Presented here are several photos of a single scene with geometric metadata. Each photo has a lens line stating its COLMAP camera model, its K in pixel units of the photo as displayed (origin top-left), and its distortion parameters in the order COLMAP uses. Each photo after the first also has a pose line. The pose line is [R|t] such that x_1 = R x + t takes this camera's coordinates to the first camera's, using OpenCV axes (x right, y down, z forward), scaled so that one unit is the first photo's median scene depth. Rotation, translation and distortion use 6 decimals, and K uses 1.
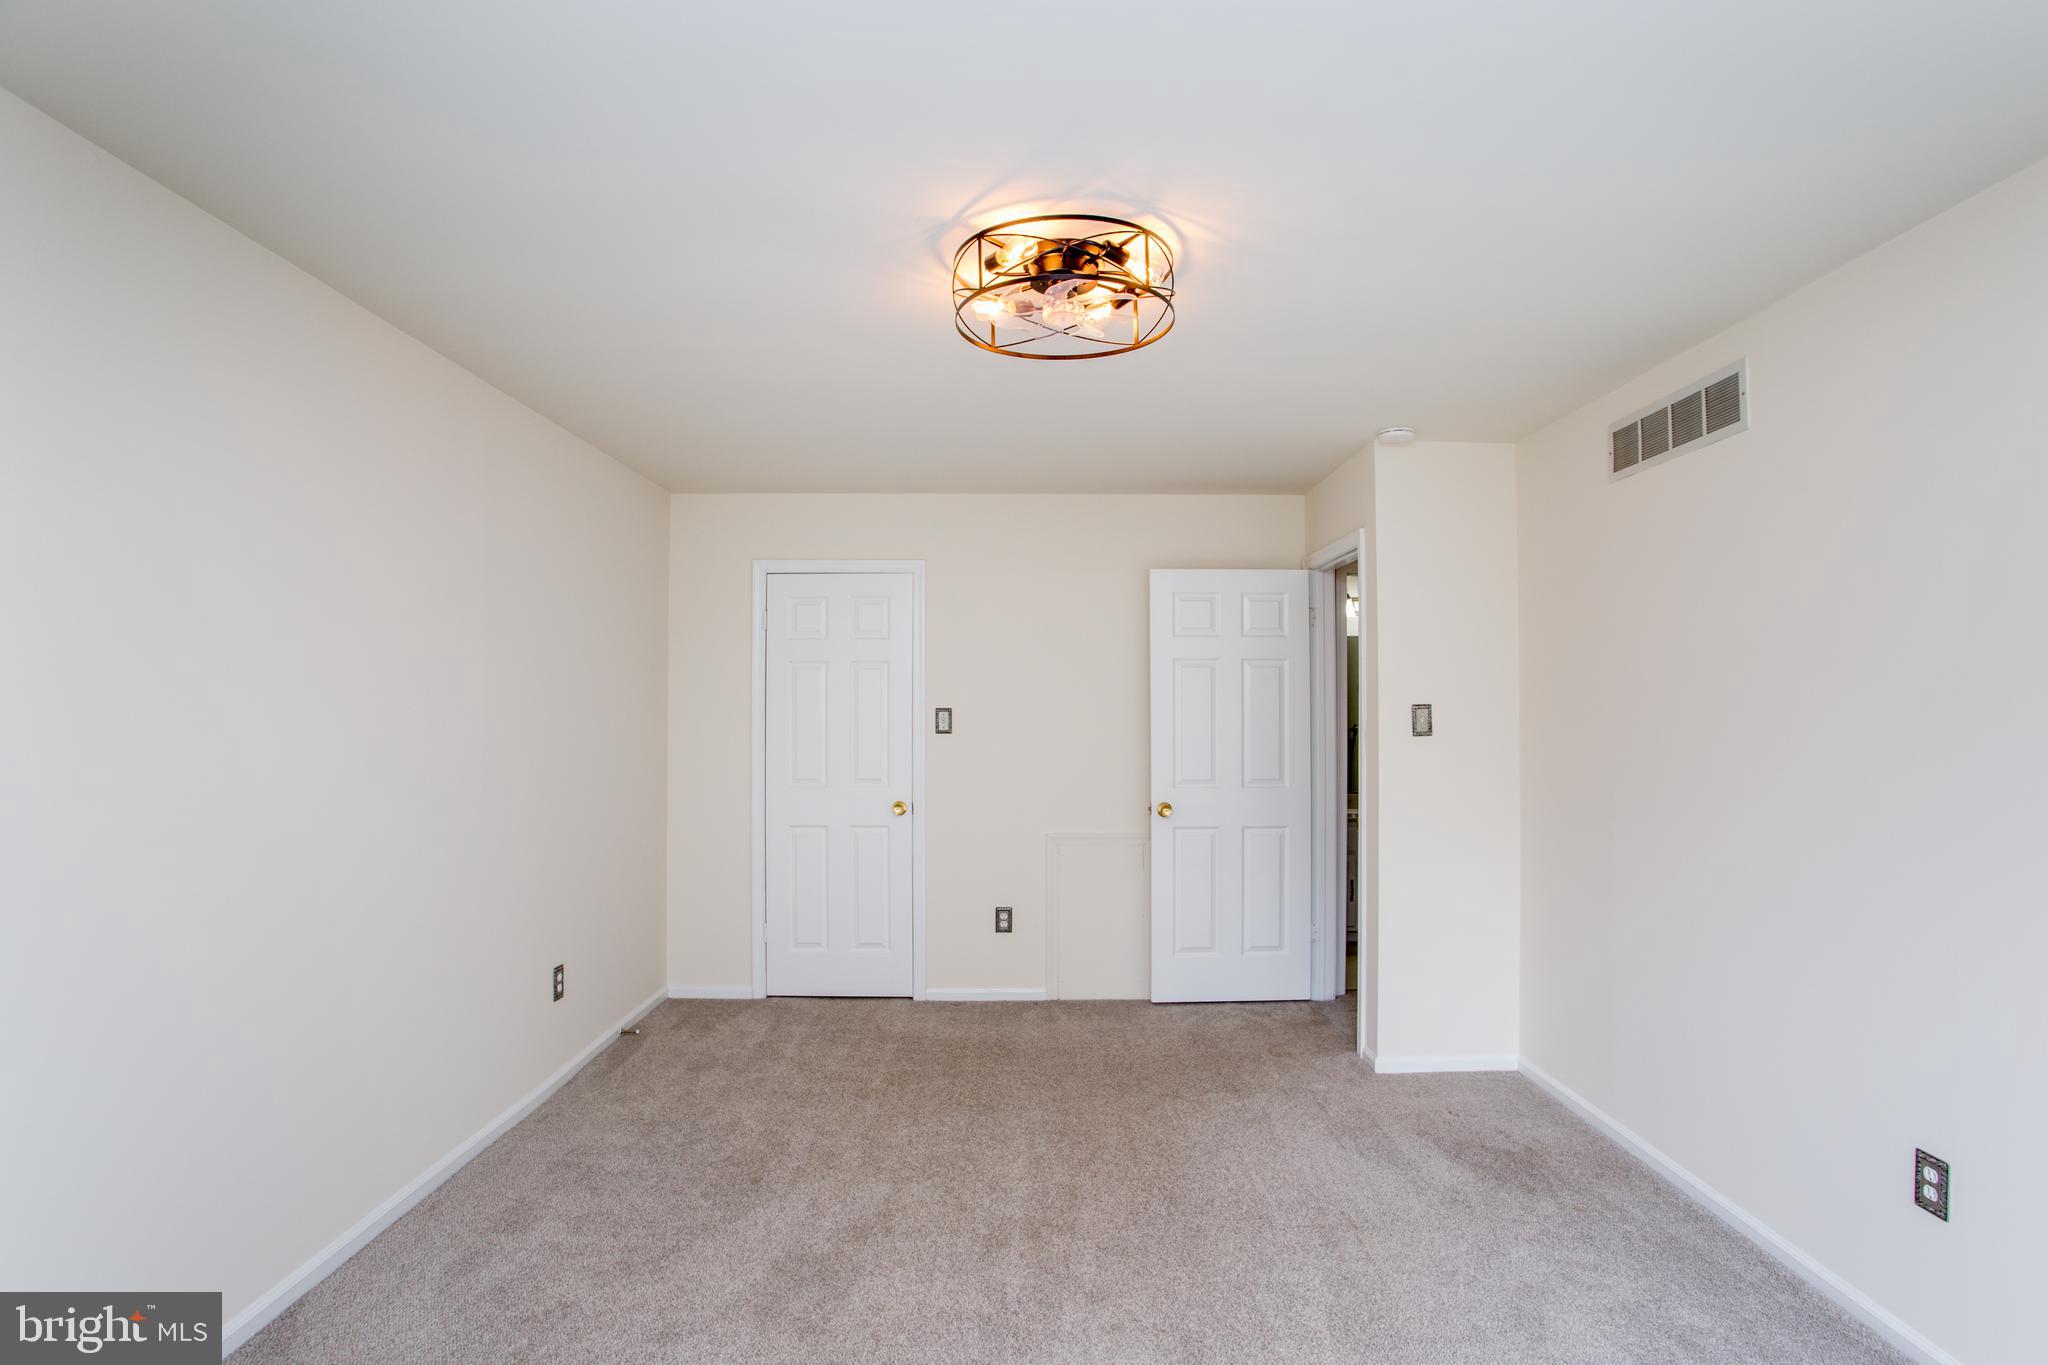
lens RADIAL K [[996.6, 0, 1082.9], [0, 996.6, 688.6], [0, 0, 1]] dist [-0.074431, 0.029332]
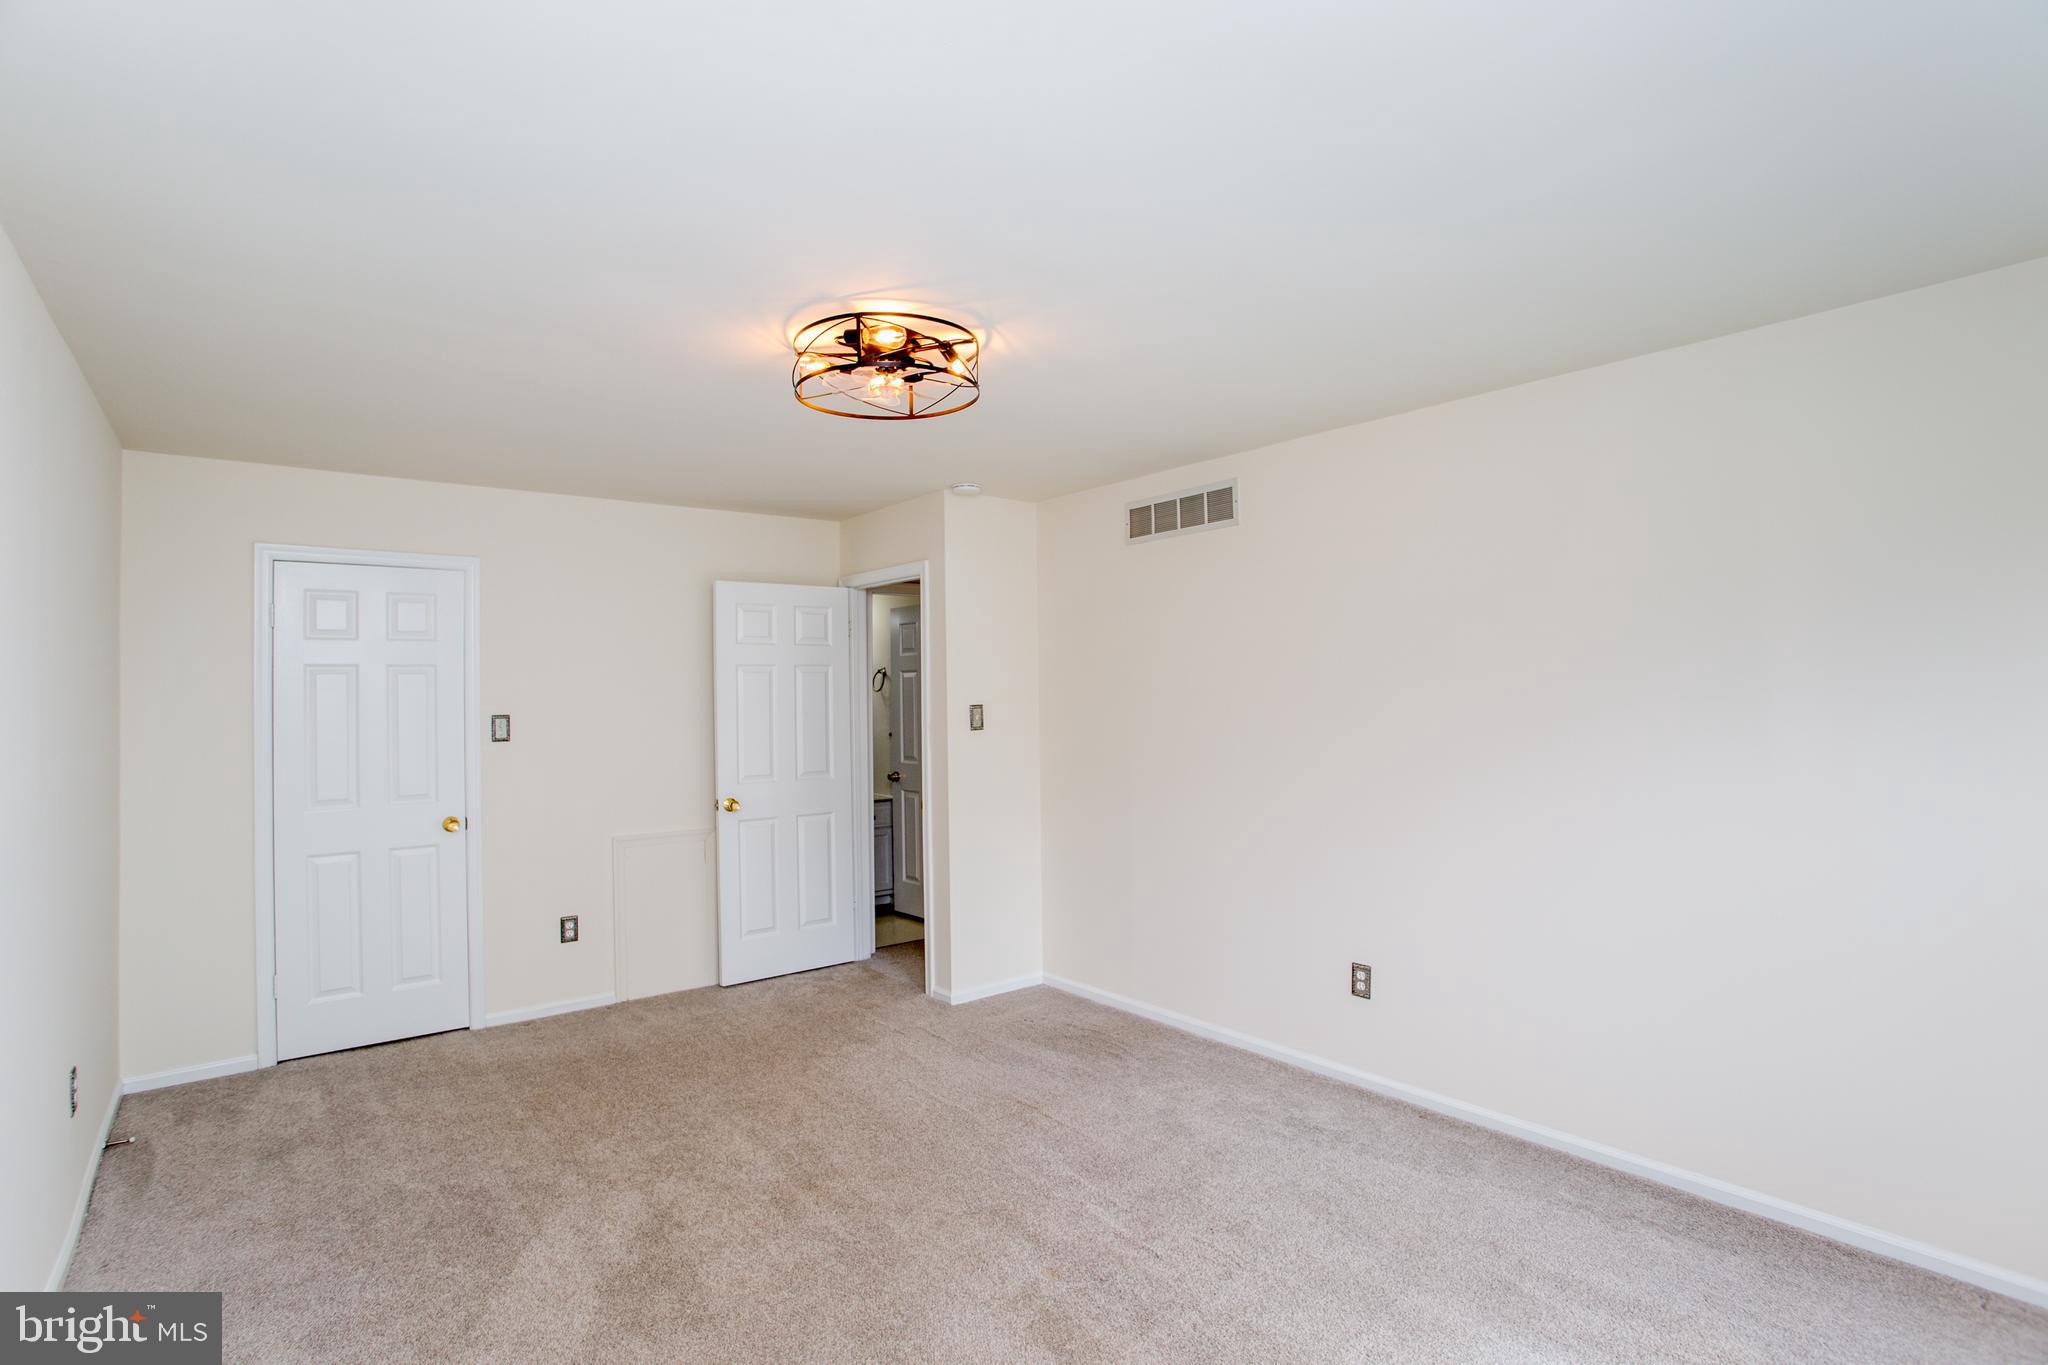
lens RADIAL K [[996.6, 0, 944.2], [0, 996.6, 672.5], [0, 0, 1]] dist [-0.074431, 0.029332]
pose [[0.813165, -0.000772, 0.582033, -0.404628], [0.003133, 0.999990, -0.003052, -0.019760], [-0.582025, 0.004305, 0.813160, -0.004875]]
